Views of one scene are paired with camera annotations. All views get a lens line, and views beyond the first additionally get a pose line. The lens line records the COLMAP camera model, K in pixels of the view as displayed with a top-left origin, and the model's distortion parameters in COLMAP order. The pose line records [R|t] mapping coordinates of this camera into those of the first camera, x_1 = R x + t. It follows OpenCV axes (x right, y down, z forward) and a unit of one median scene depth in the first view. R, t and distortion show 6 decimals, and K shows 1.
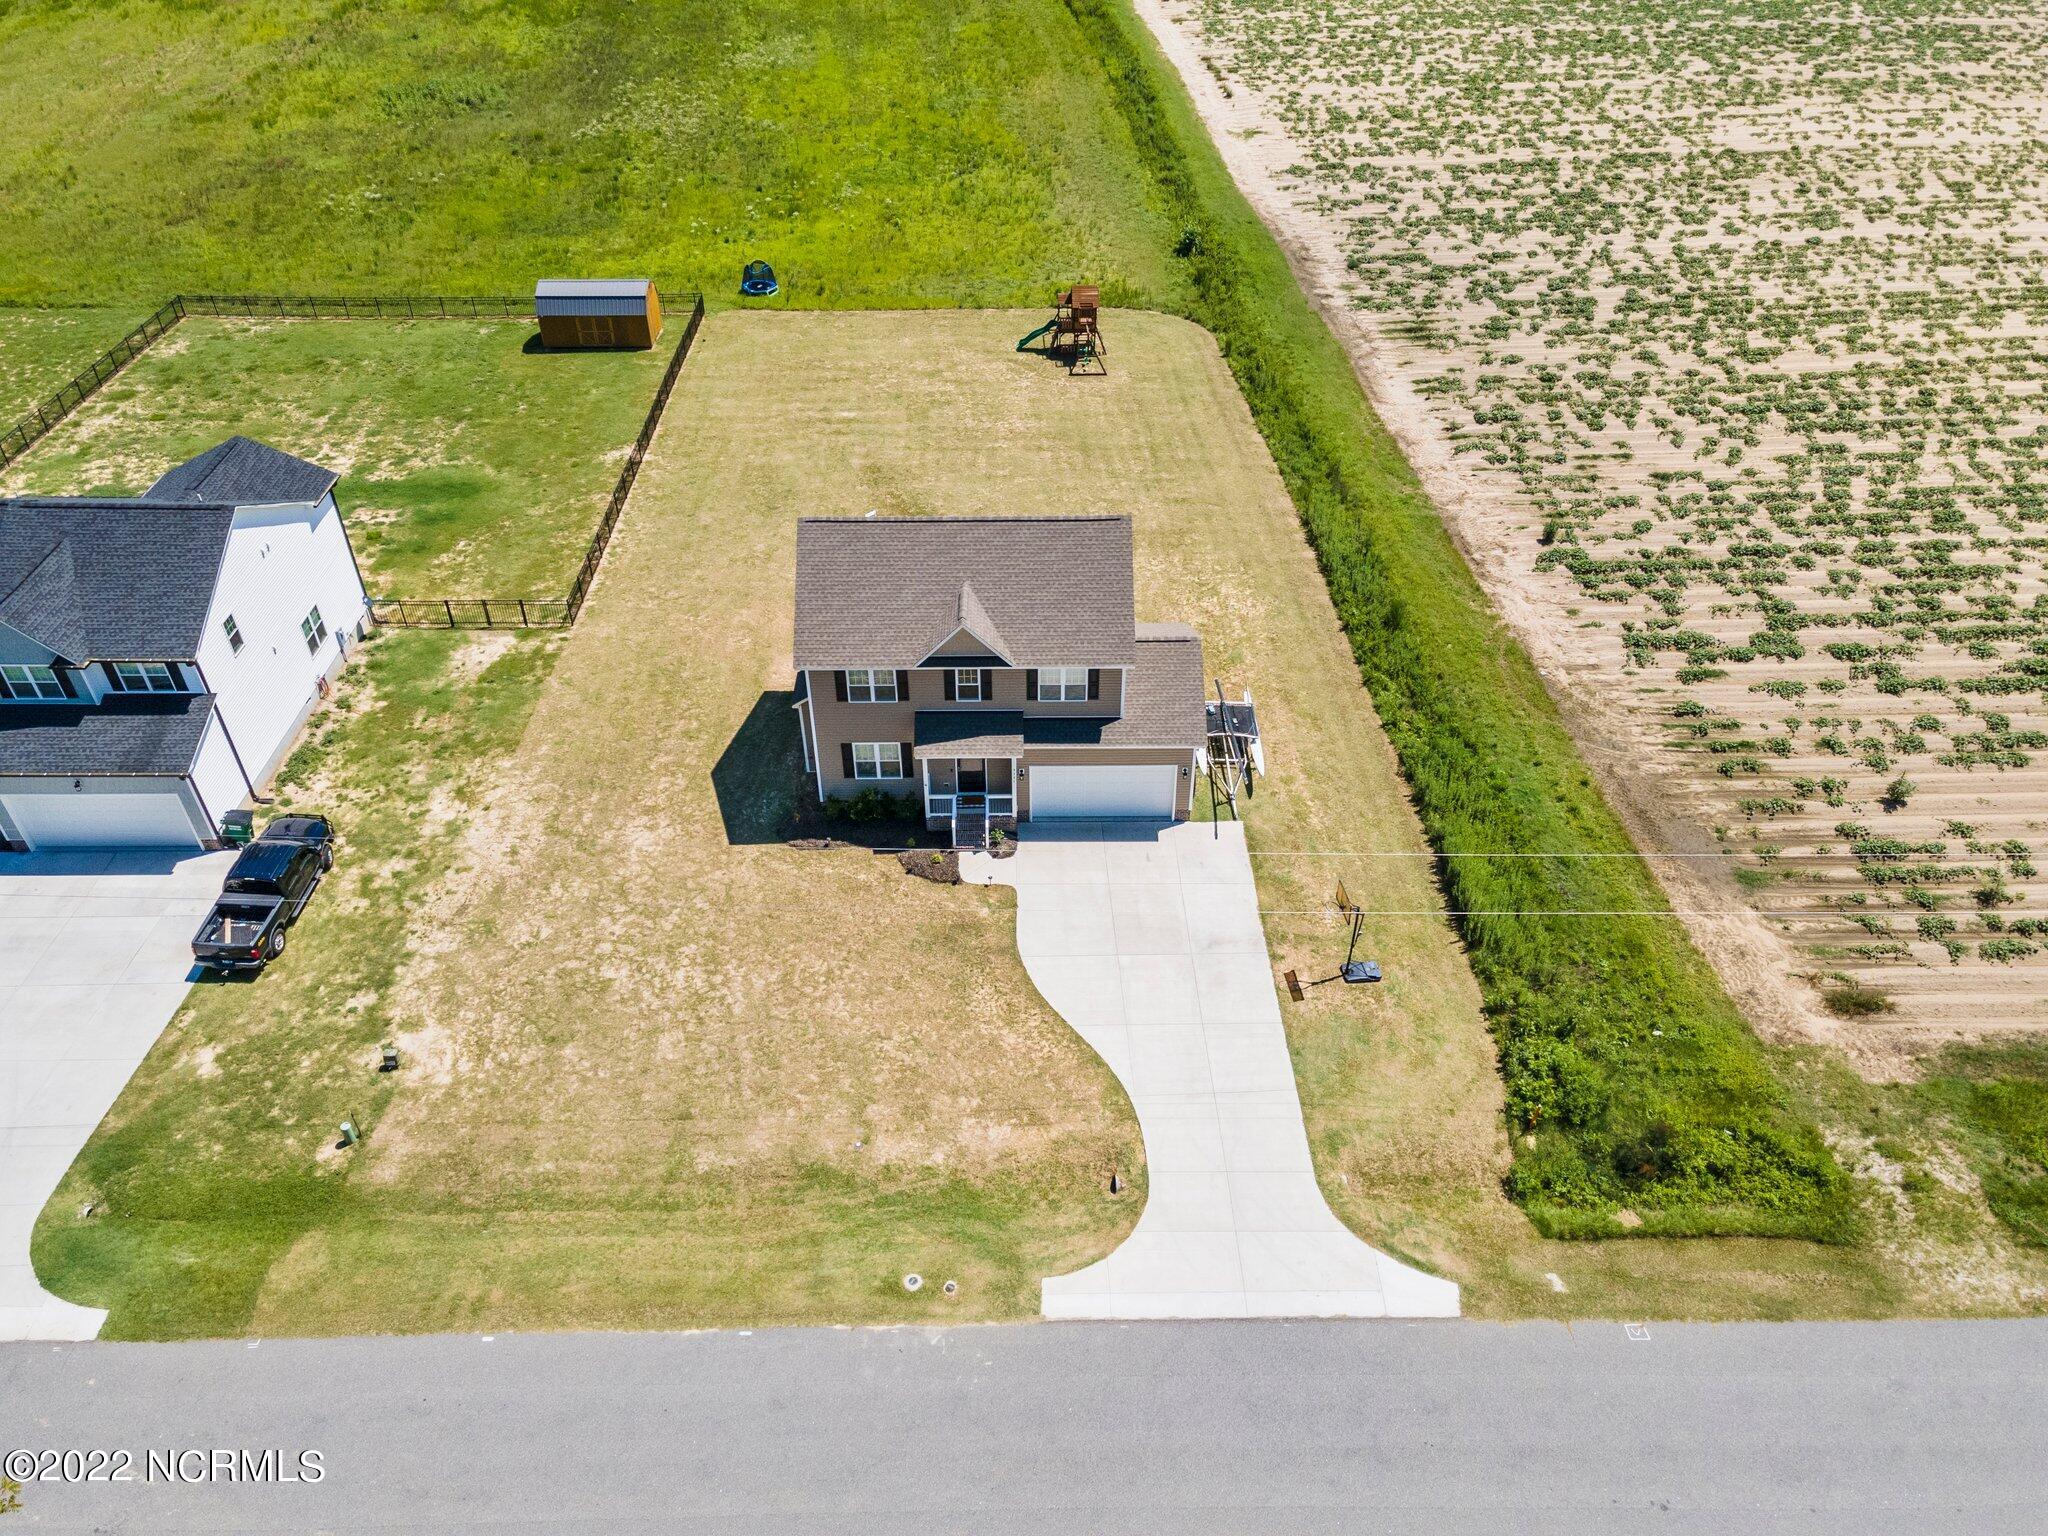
lens RADIAL K [[1479.1, 0, 1024.0], [0, 1479.1, 768.0], [0, 0, 1]] dist [0.024244, 0.041509]
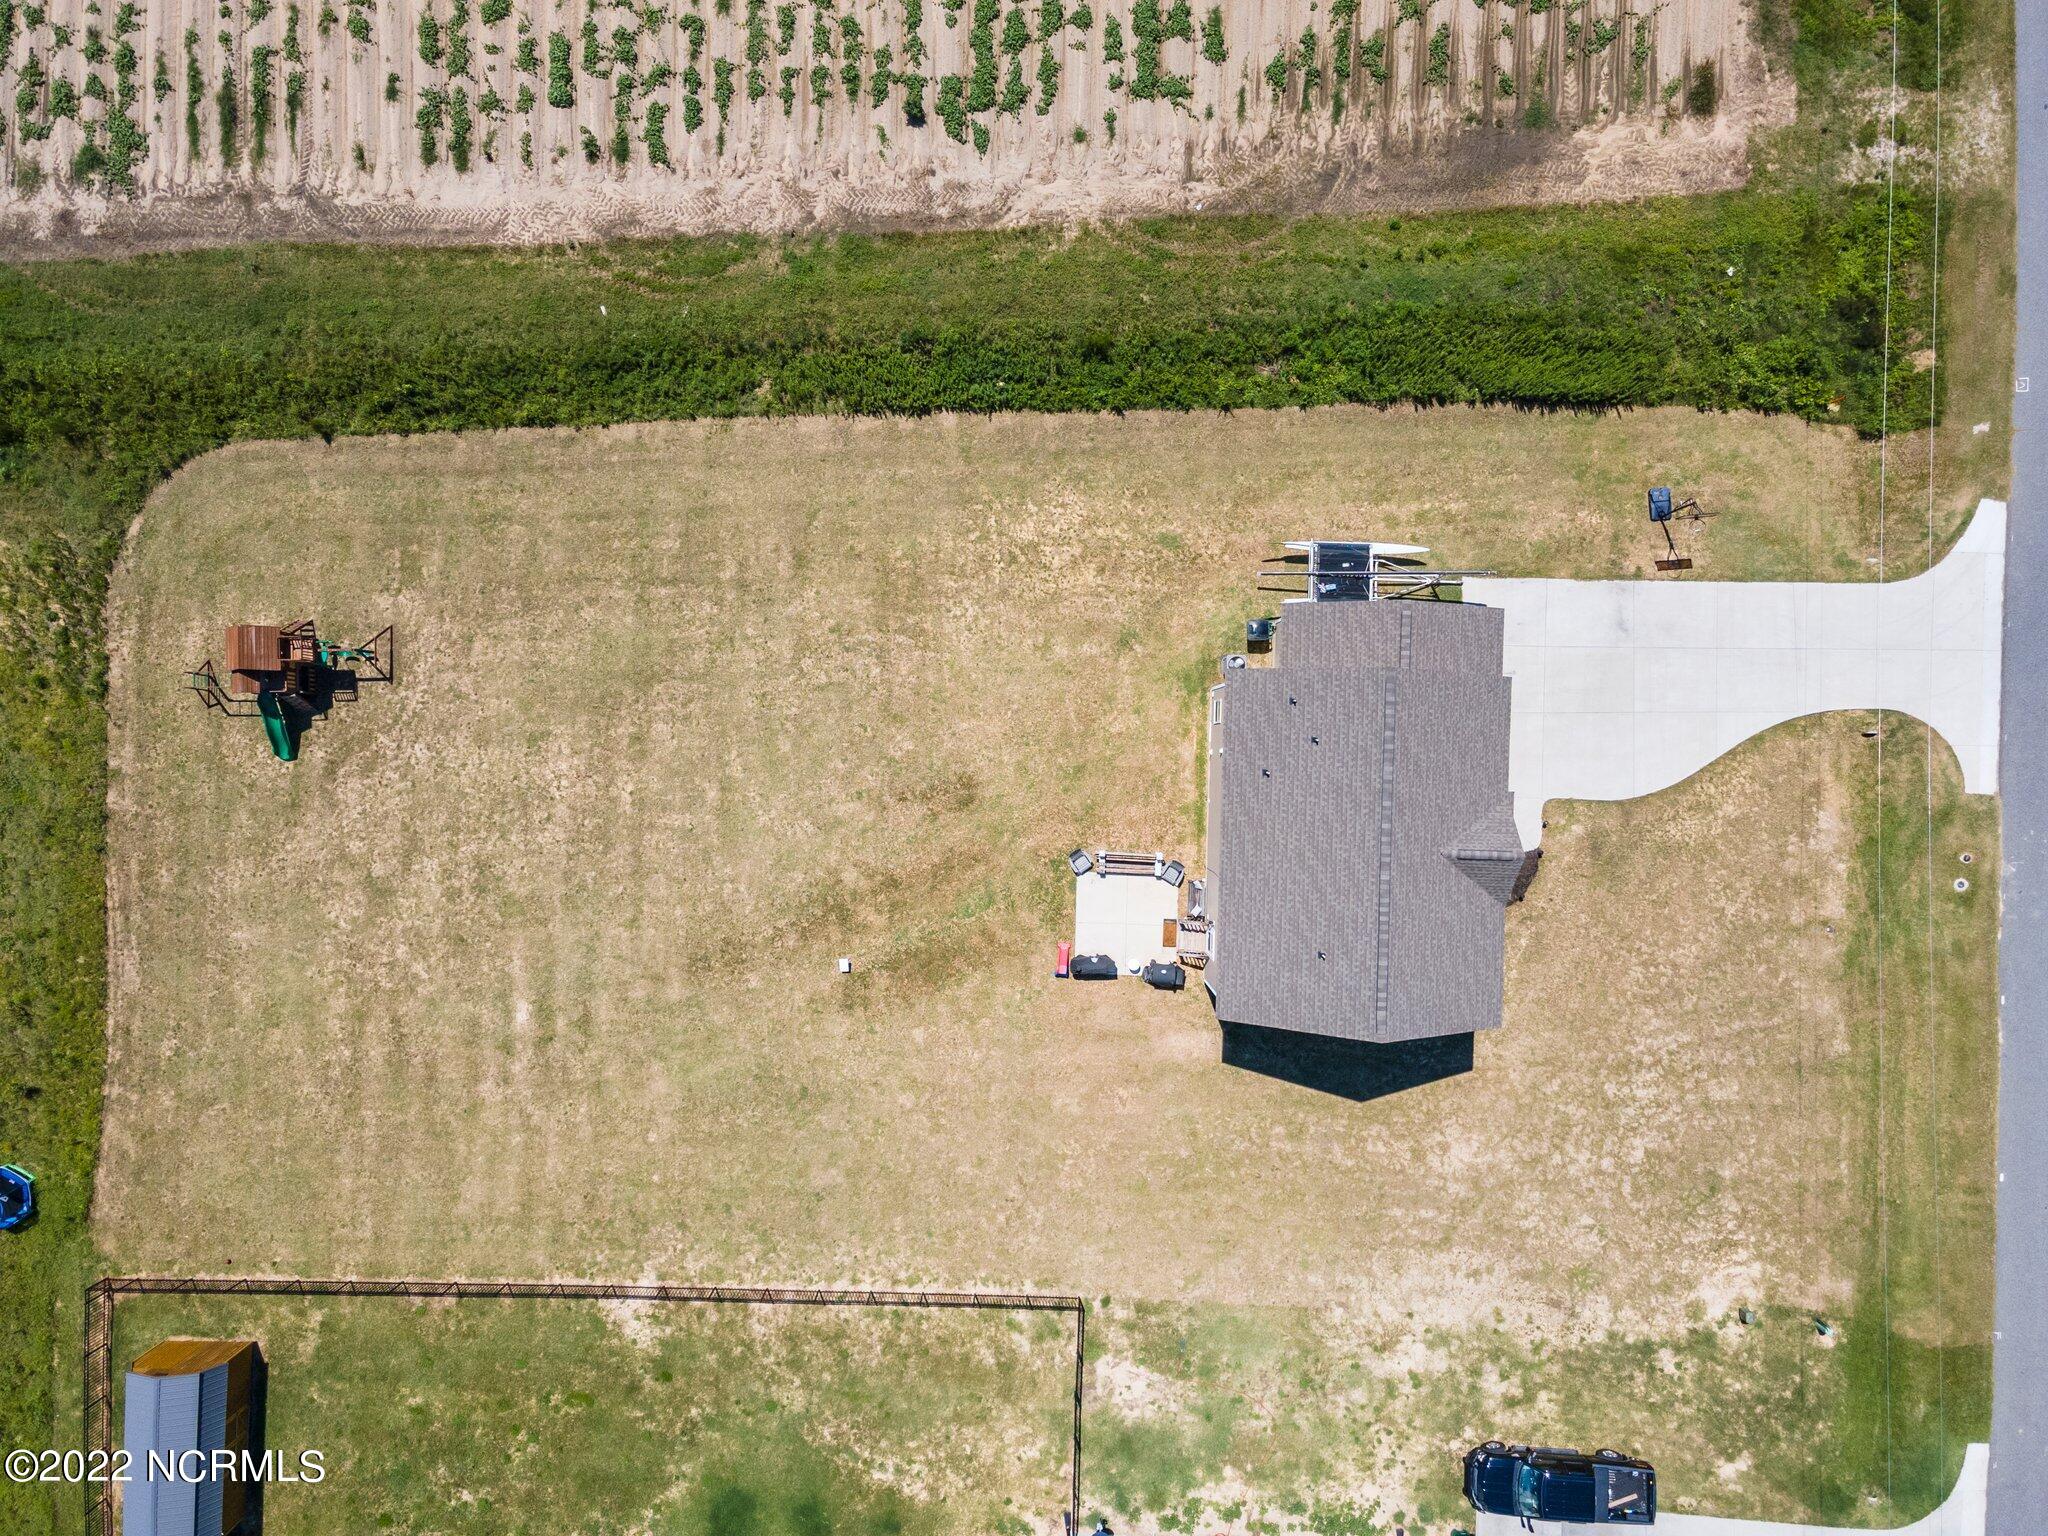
lens RADIAL K [[1479.1, 0, 1024.0], [0, 1479.1, 768.0], [0, 0, 1]] dist [0.024244, 0.041509]
pose [[0.034156, -0.999388, 0.007591, -0.003932], [0.624679, 0.027278, 0.780405, -0.952192], [-0.780134, -0.021913, 0.625229, 0.581580]]
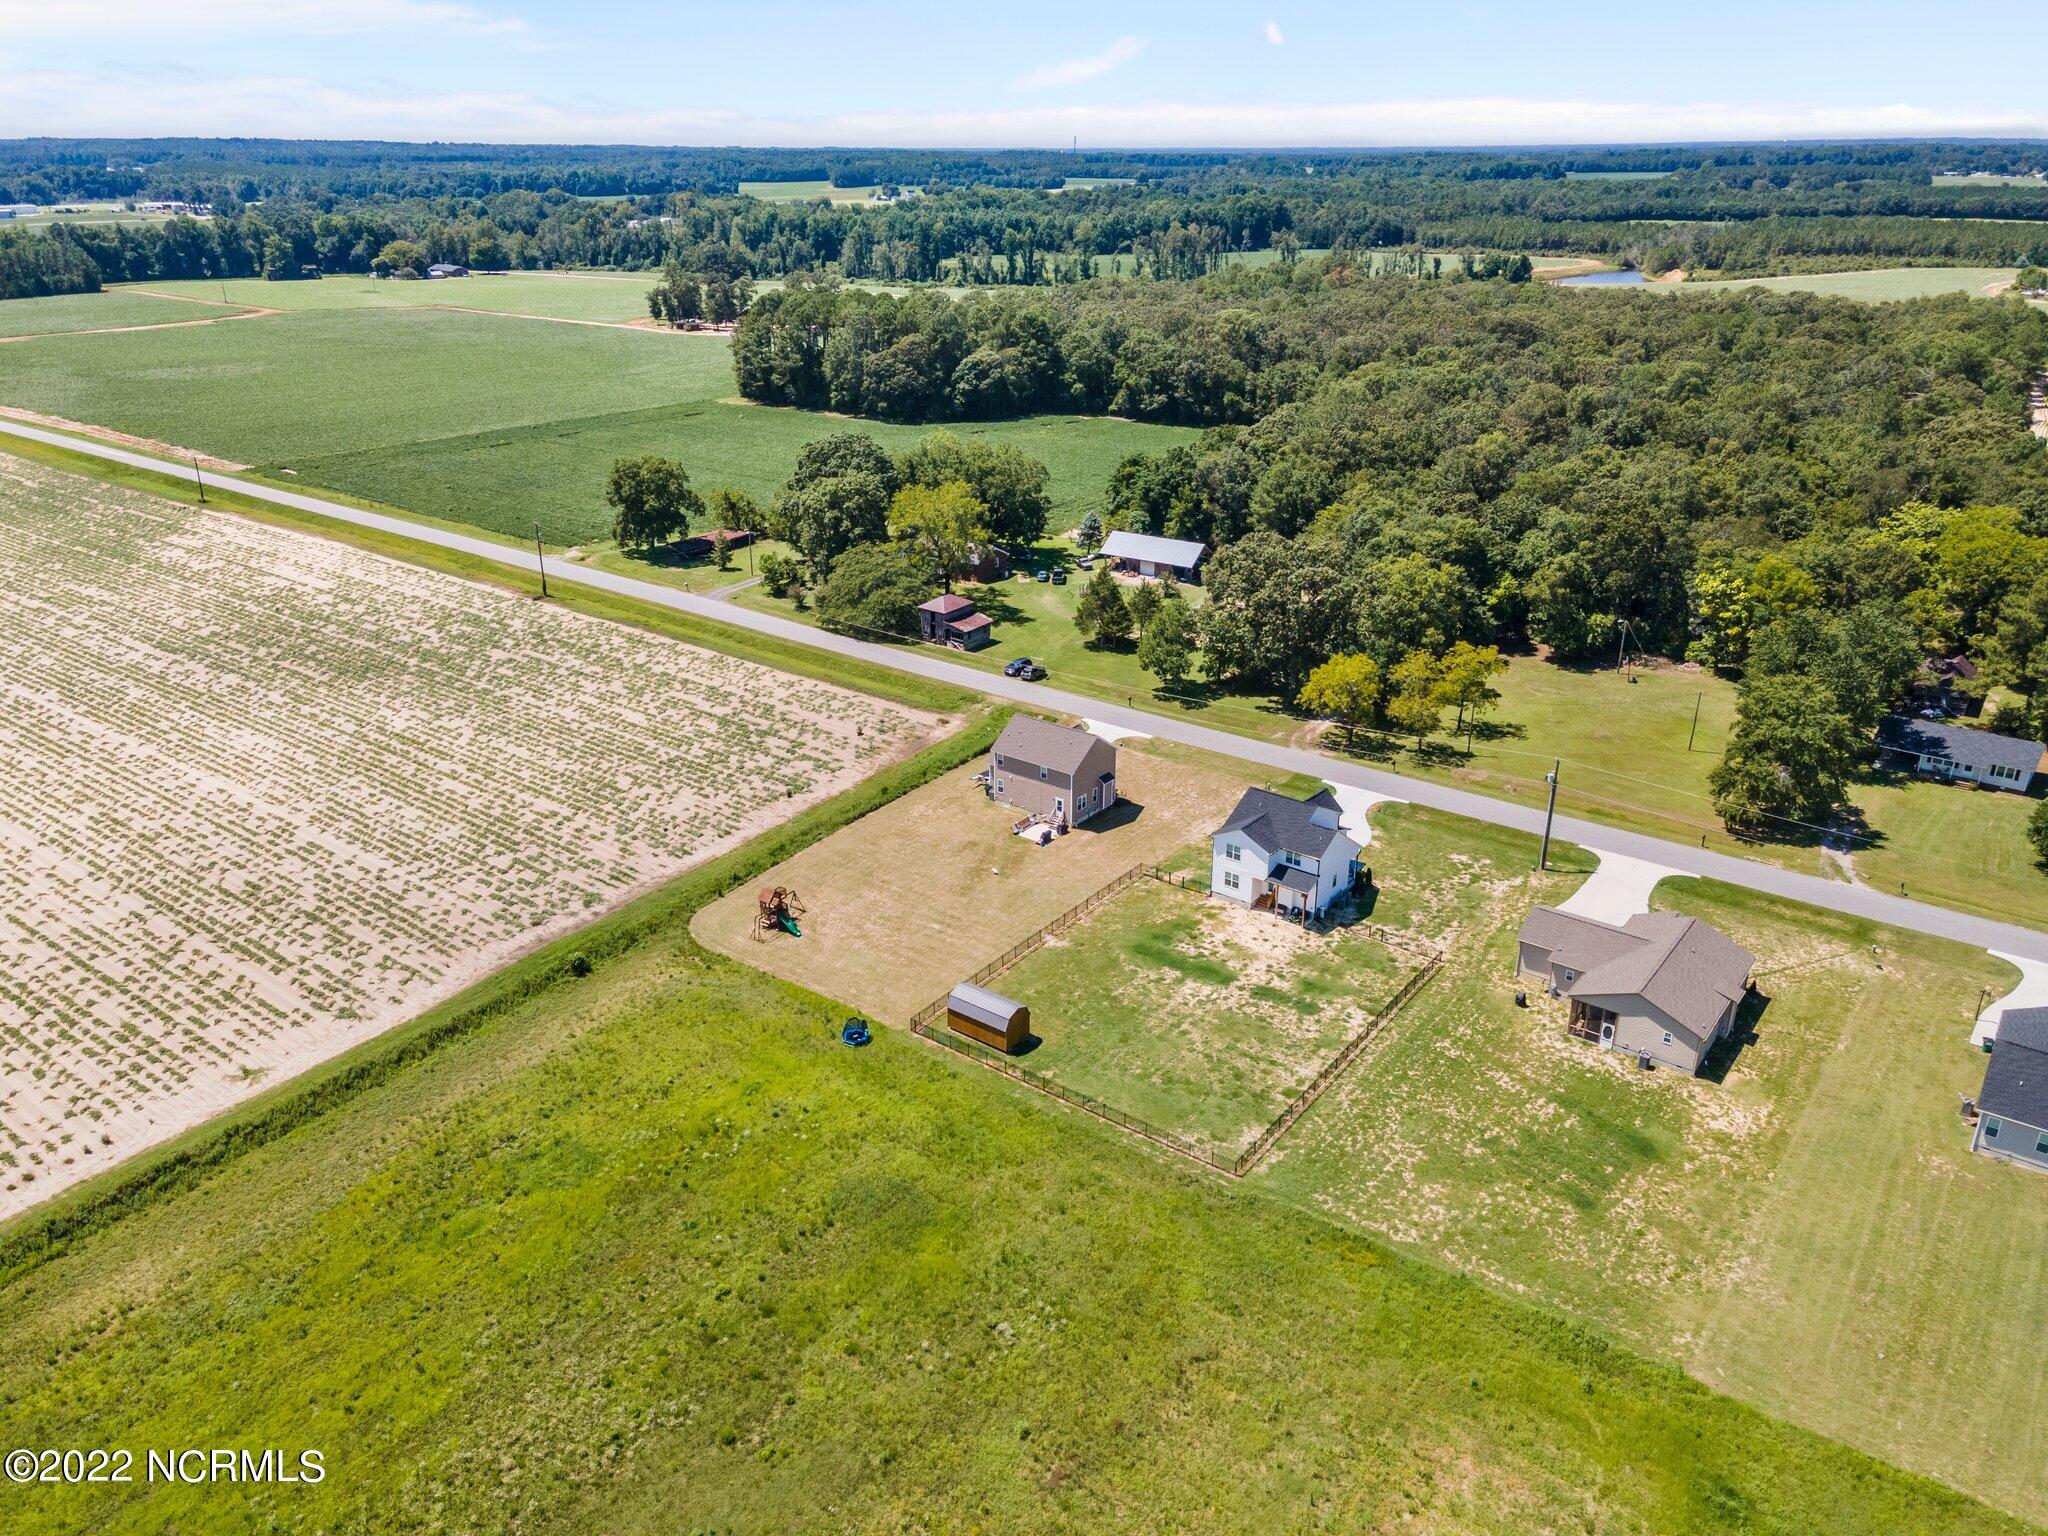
lens RADIAL K [[1479.1, 0, 1024.0], [0, 1479.1, 768.0], [0, 0, 1]] dist [0.024244, 0.041509]
pose [[-0.789475, -0.231558, 0.568428, -1.752461], [0.386566, 0.531770, 0.753517, -2.451349], [-0.476756, 0.814617, -0.330306, 2.068746]]
